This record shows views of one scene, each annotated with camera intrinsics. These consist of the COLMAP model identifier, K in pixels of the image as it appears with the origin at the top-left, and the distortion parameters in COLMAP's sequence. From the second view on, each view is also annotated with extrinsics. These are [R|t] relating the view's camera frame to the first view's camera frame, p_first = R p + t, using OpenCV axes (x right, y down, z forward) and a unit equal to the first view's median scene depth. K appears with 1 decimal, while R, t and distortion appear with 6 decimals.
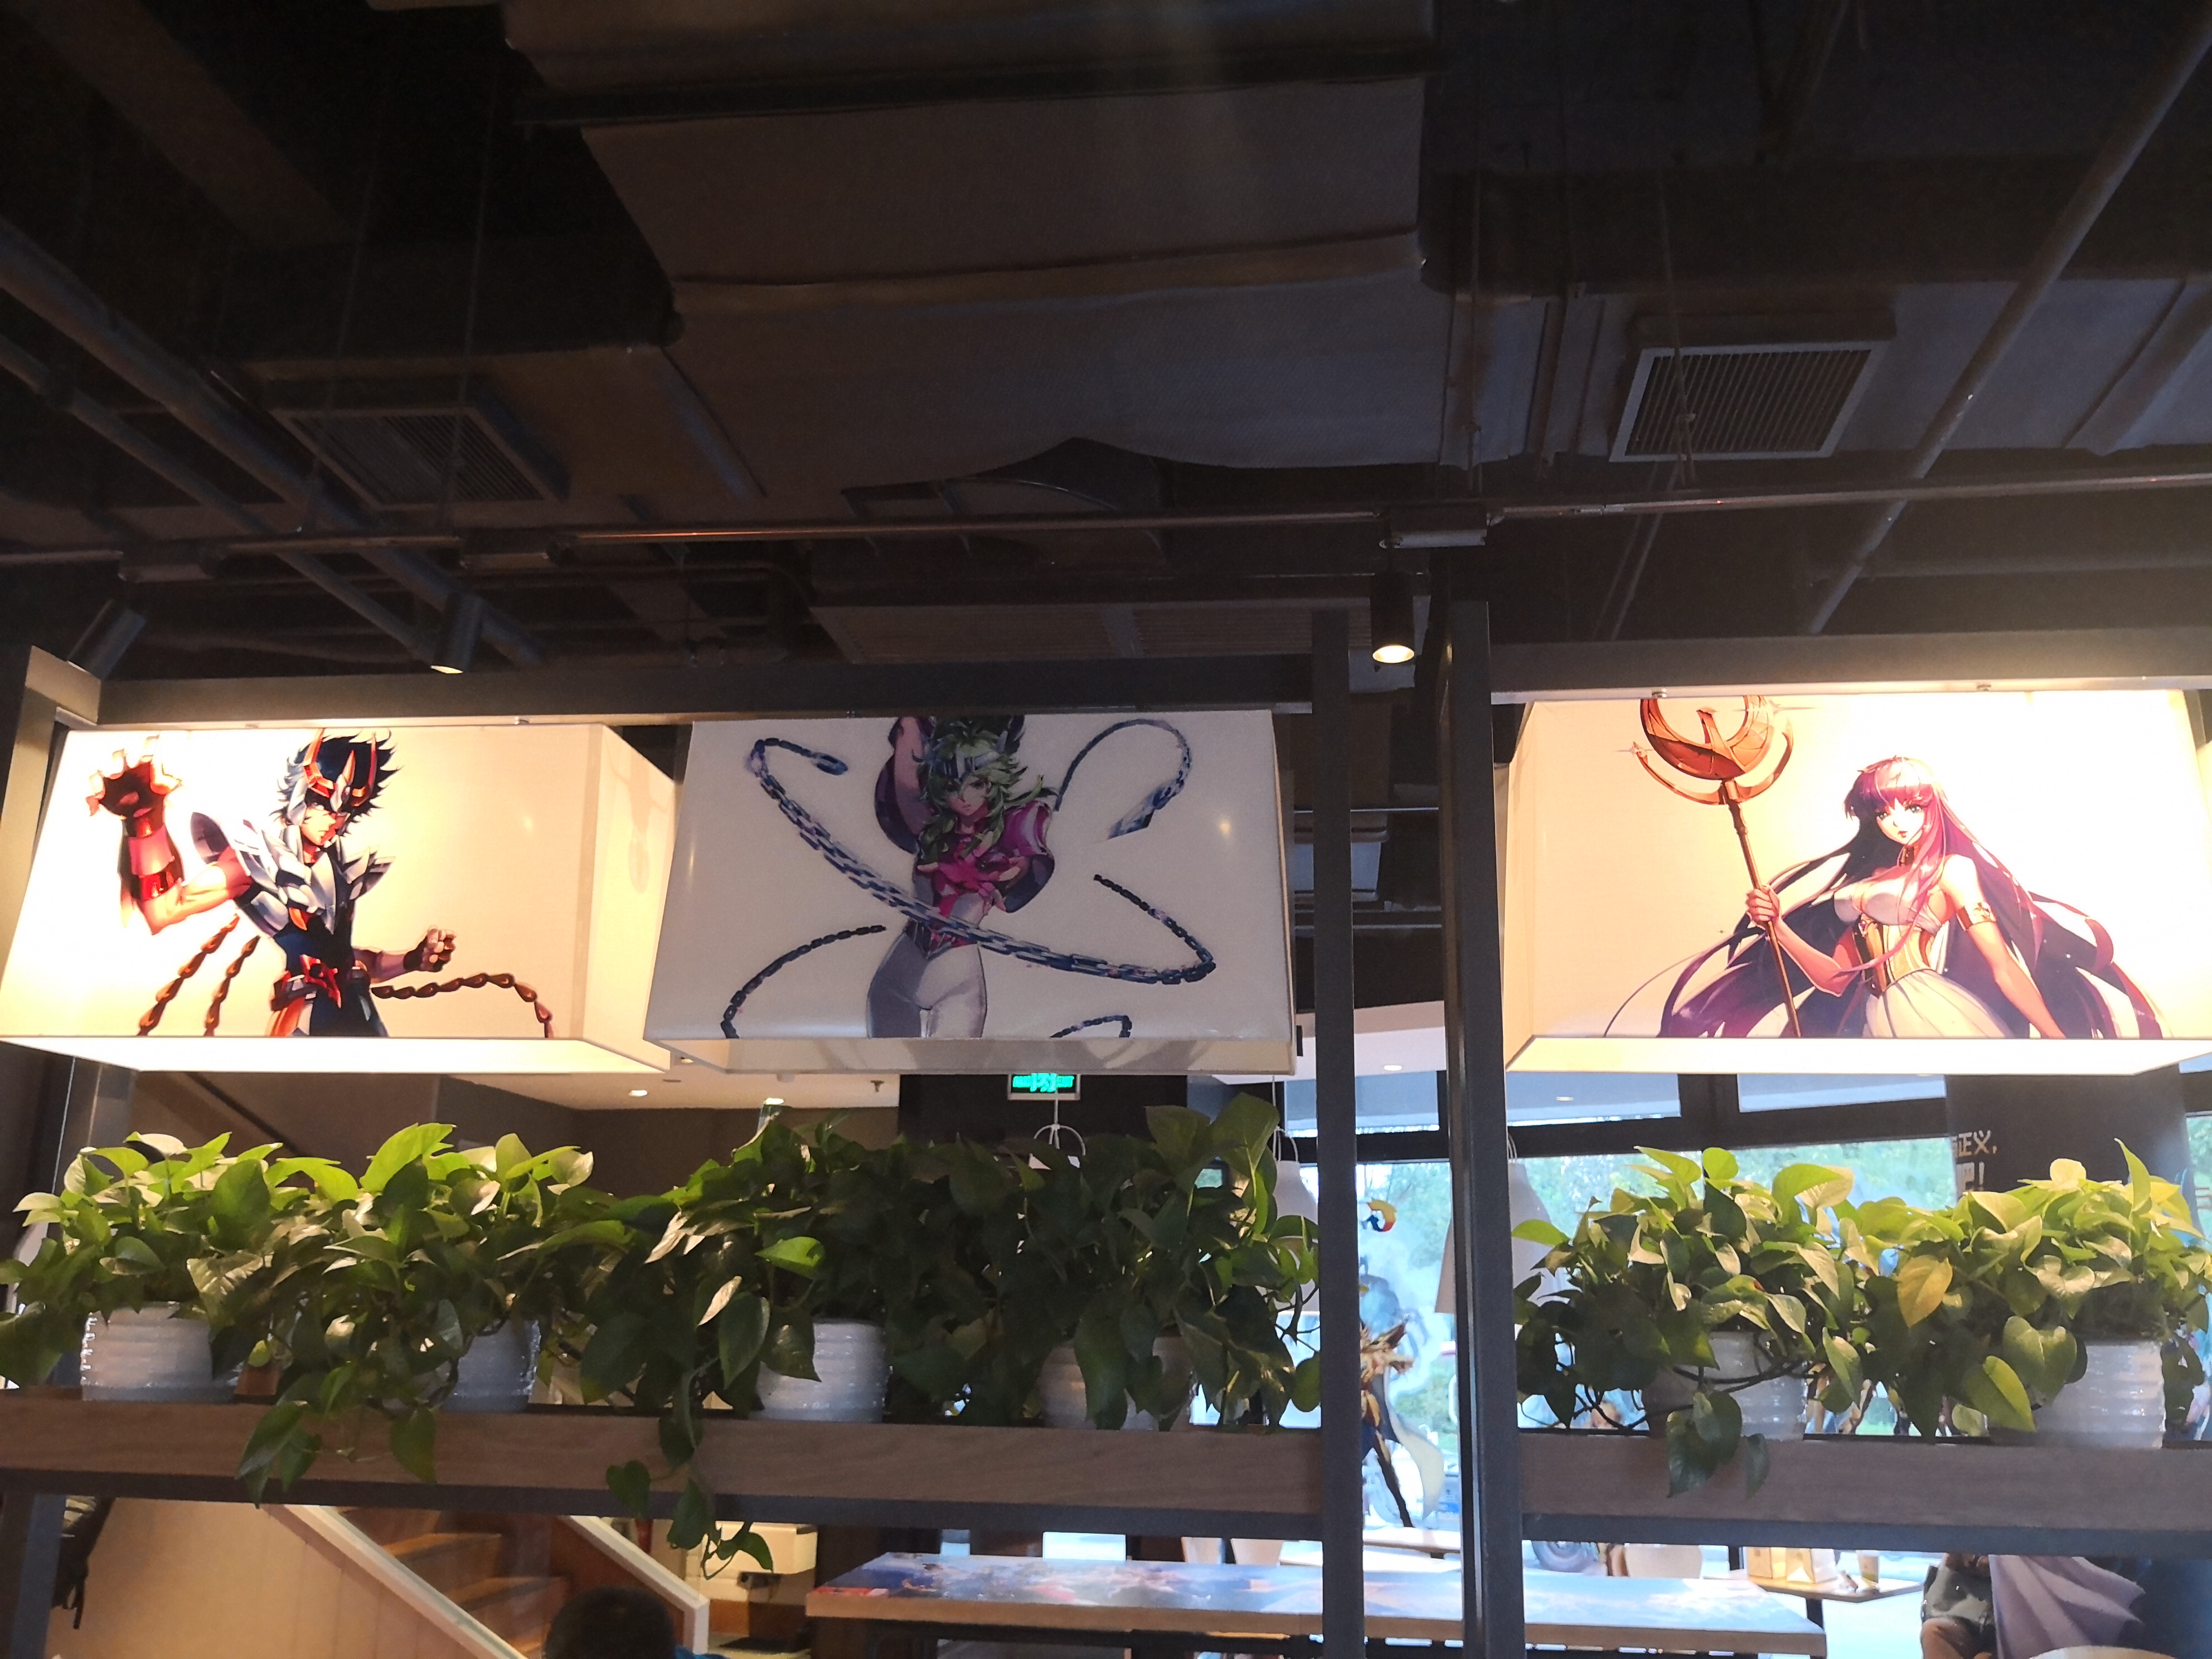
lens RADIAL K [[1729.9, 0, 1106.0], [0, 1729.9, 829.5], [0, 0, 1]] dist [-0.027085, -0.008107]
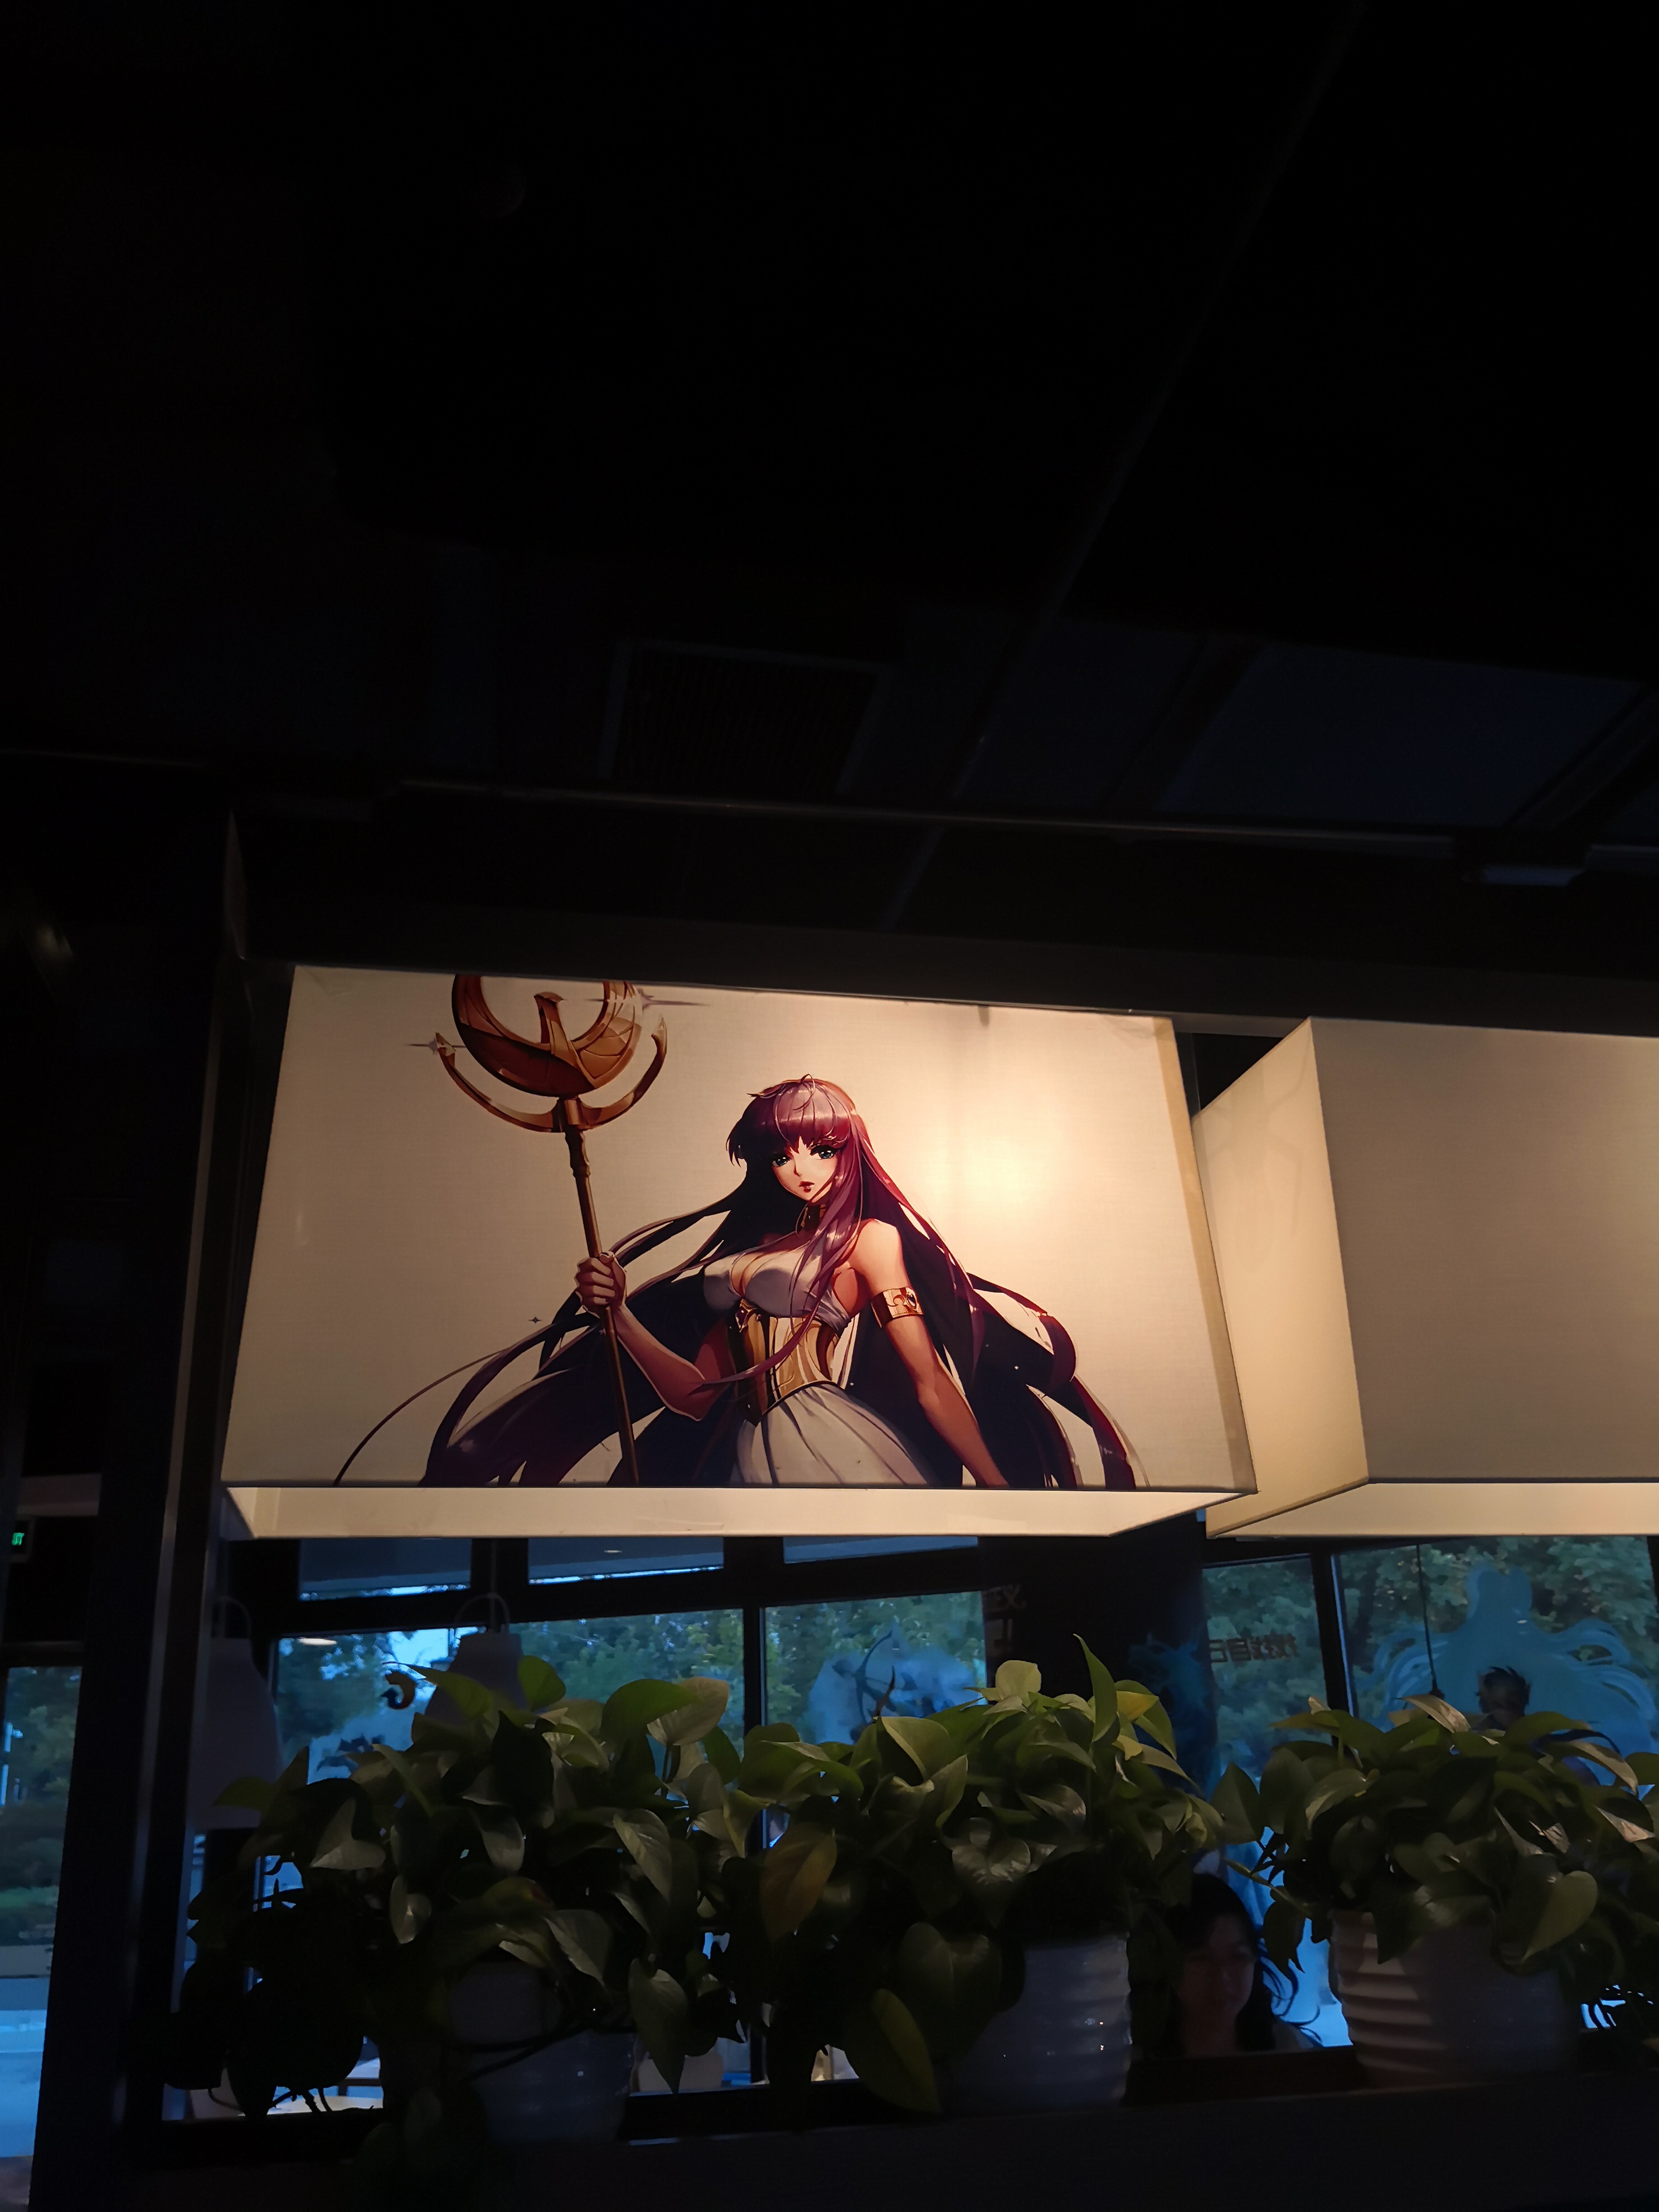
lens RADIAL K [[1666.9, 0, 829.5], [0, 1666.9, 1106.0], [0, 0, 1]] dist [0.005563, -0.089325]
pose [[0.943540, 0.070896, 0.323585, 0.255094], [-0.037063, 0.993290, -0.109551, 0.044277], [-0.329180, 0.091373, 0.939836, 0.365338]]
